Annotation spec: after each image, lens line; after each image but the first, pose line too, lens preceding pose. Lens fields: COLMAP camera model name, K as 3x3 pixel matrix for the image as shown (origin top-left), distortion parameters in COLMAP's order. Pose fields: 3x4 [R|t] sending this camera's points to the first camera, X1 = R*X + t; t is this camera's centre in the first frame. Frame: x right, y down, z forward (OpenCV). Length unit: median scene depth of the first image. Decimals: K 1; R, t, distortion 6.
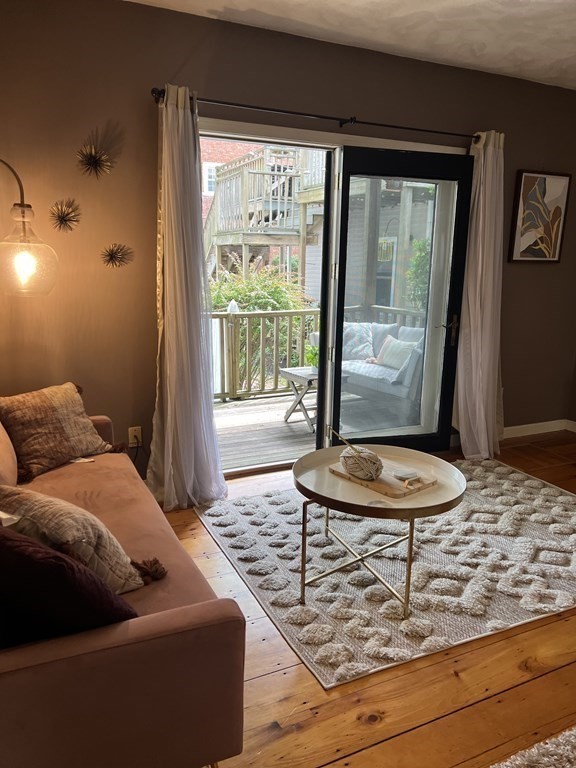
lens RADIAL K [[579.6, 0, 287.8], [0, 579.6, 386.7], [0, 0, 1]] dist [0.071457, -0.065321]
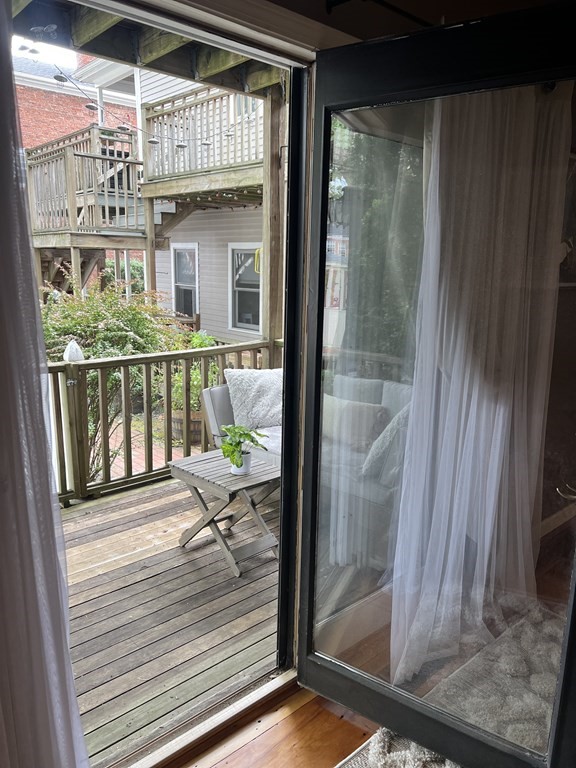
lens RADIAL K [[578.1, 0, 291.3], [0, 578.1, 385.6], [0, 0, 1]] dist [0.063601, -0.074100]
pose [[0.957463, -0.054635, 0.283337, -0.067711], [0.056090, 0.998421, 0.002982, -0.122511], [-0.283052, 0.013037, 0.959016, 0.457575]]
